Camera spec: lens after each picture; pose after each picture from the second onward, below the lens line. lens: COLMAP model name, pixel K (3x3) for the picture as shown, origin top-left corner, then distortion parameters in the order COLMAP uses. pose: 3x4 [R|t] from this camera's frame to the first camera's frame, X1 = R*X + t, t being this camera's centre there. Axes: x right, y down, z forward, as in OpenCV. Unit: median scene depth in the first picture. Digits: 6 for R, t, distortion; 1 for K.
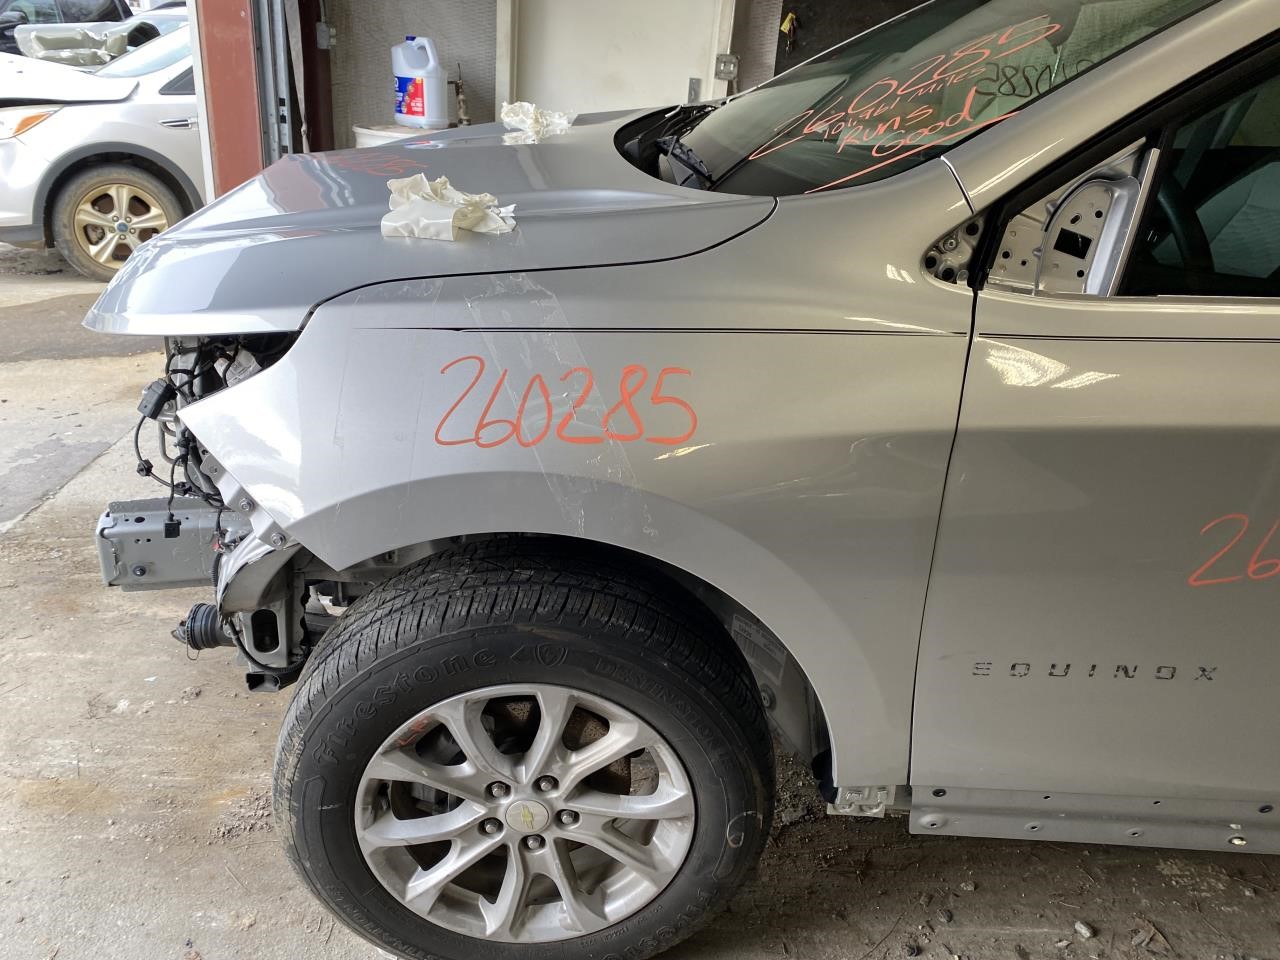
lens RADIAL K [[987.9, 0, 640.4], [0, 987.9, 461.7], [0, 0, 1]] dist [0.009861, -0.001251]
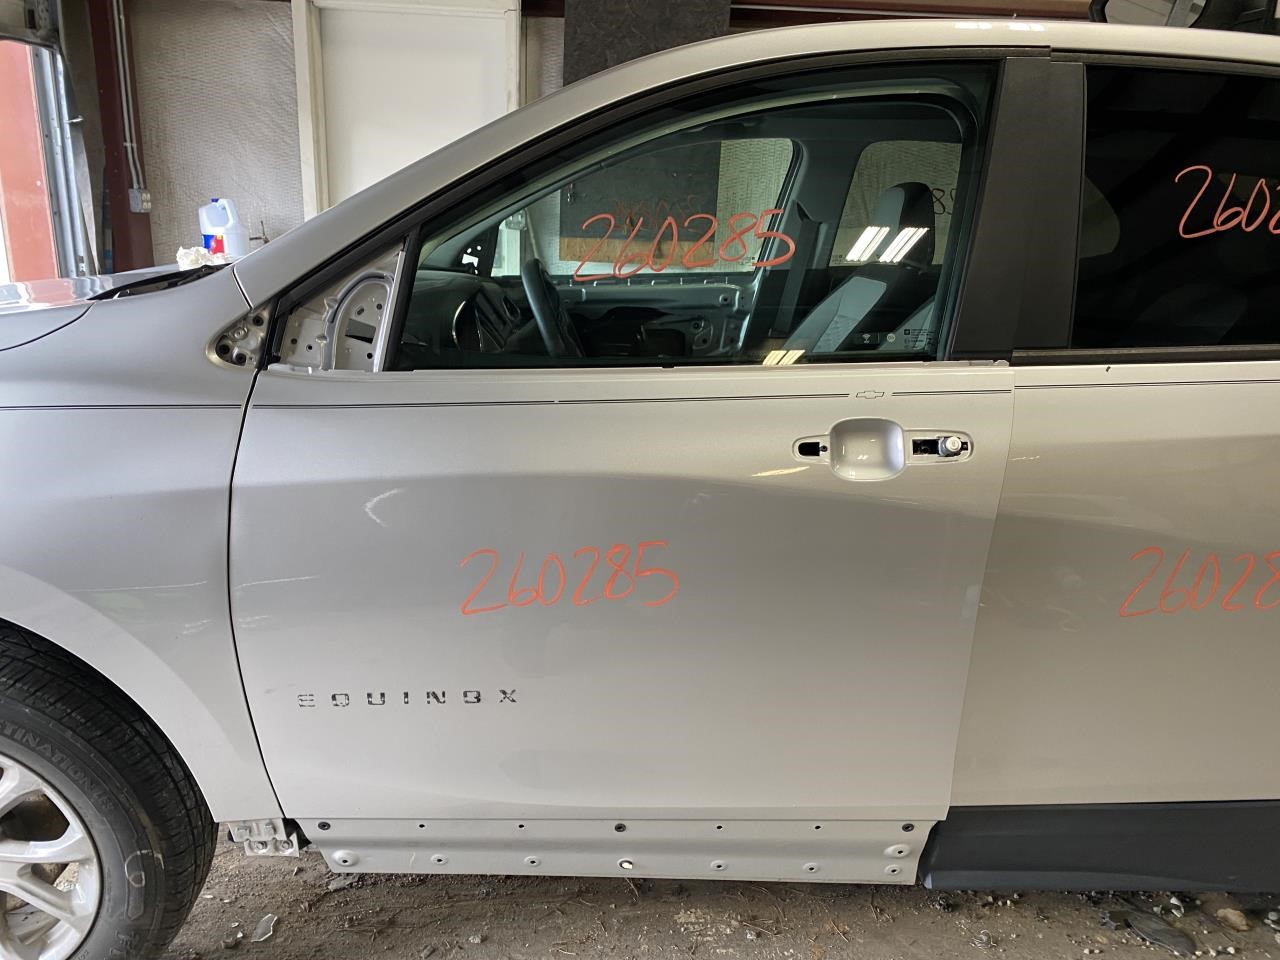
lens RADIAL K [[973.4, 0, 640.0], [0, 973.4, 480.0], [0, 0, 1]] dist [0.057946, -0.060184]
pose [[0.999288, -0.036142, 0.010852, 0.655435], [0.037224, 0.991295, -0.126285, 0.104333], [-0.006194, 0.126599, 0.991935, -0.134668]]
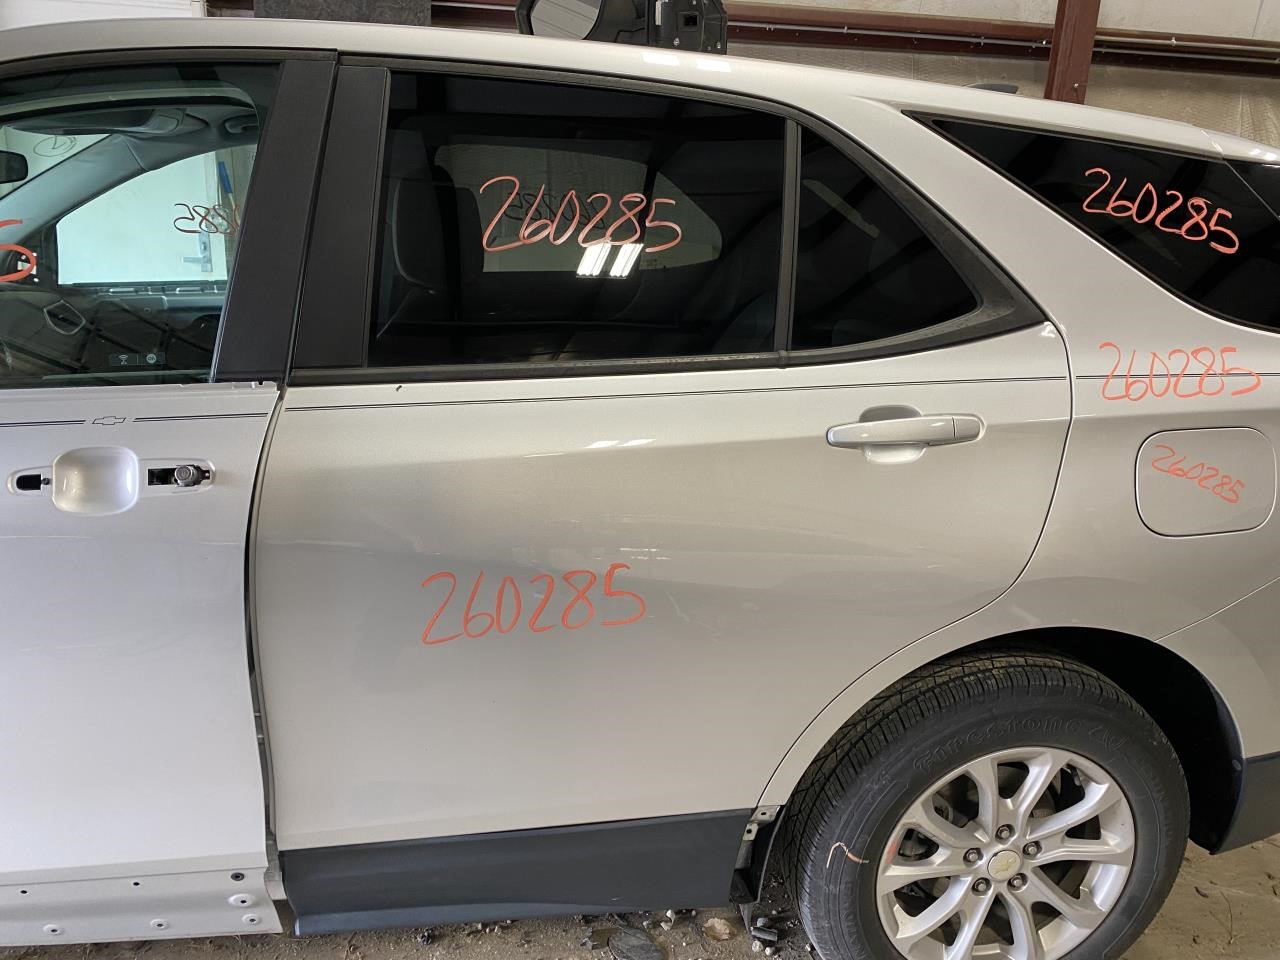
lens RADIAL K [[959.5, 0, 639.9], [0, 959.5, 491.8], [0, 0, 1]] dist [-0.008481, 0.006203]
pose [[0.991779, -0.066748, 0.109175, 1.284990], [0.079775, 0.989603, -0.119676, 0.114267], [-0.100051, 0.127402, 0.986792, -0.090214]]
